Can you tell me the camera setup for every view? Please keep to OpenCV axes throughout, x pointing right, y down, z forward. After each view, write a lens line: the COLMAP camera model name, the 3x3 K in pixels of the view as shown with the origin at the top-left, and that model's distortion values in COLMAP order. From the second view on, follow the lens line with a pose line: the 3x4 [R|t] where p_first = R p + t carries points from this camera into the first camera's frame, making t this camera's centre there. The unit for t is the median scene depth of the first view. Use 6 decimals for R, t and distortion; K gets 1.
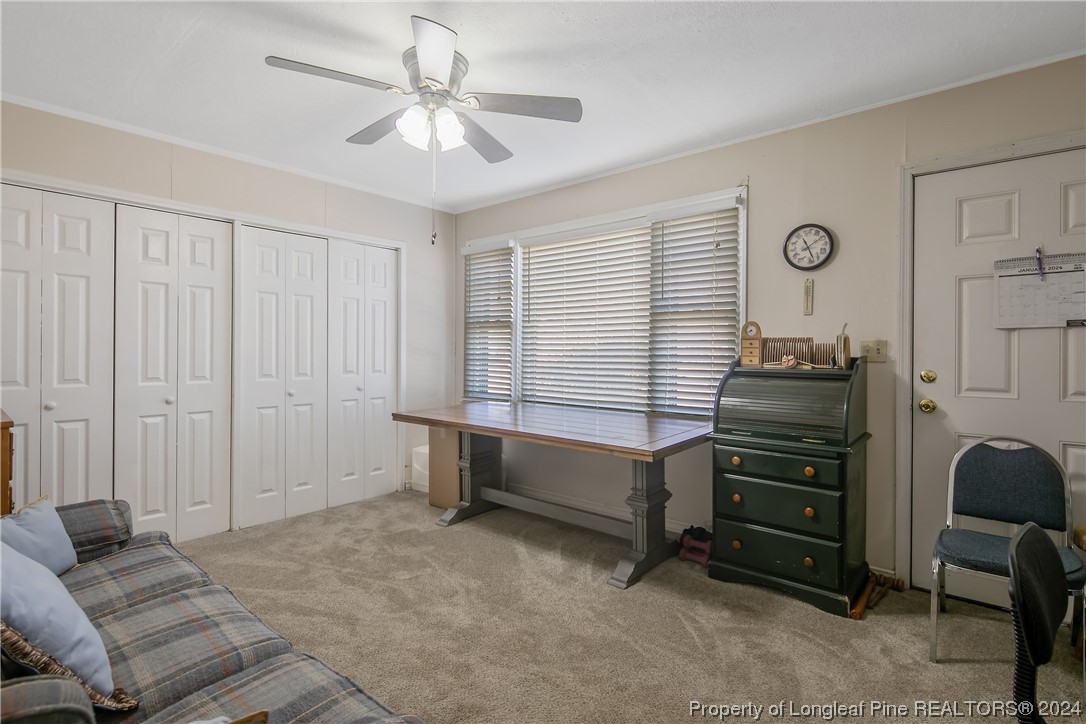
lens RADIAL K [[526.3, 0, 544.4], [0, 526.3, 356.1], [0, 0, 1]] dist [0.003140, -0.001932]
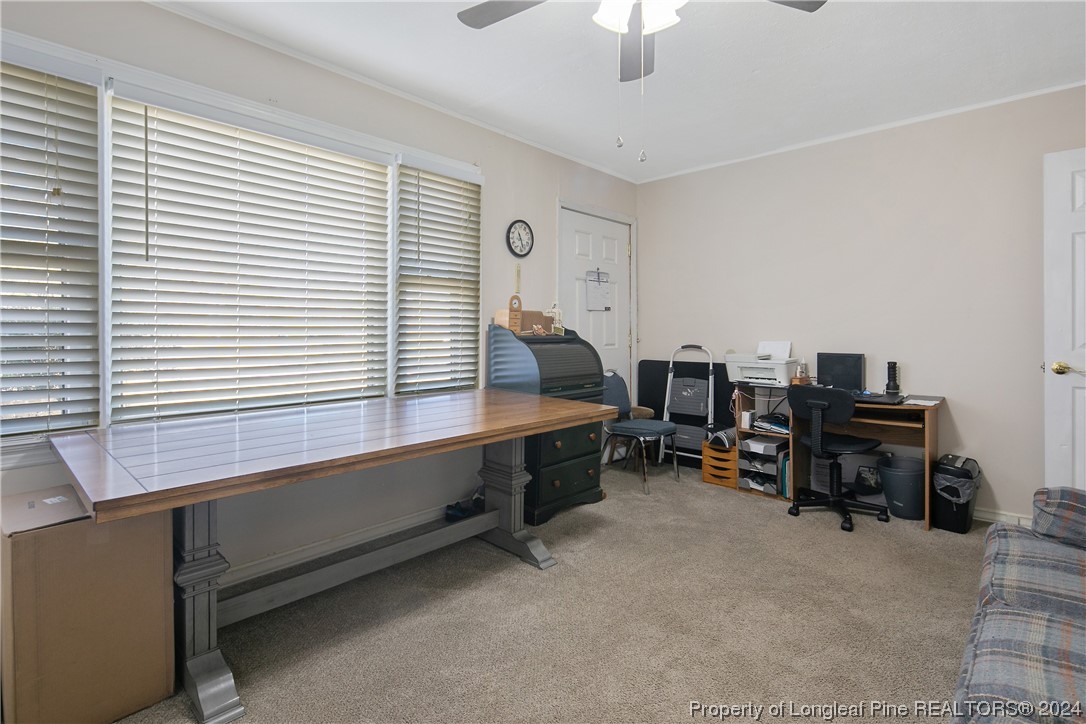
lens RADIAL K [[526.3, 0, 559.6], [0, 526.3, 332.6], [0, 0, 1]] dist [0.003140, -0.001932]
pose [[0.022003, -0.018793, 0.999581, -0.743137], [-0.000974, 0.999822, 0.018819, -0.007219], [-0.999757, -0.001387, 0.021981, 0.873109]]
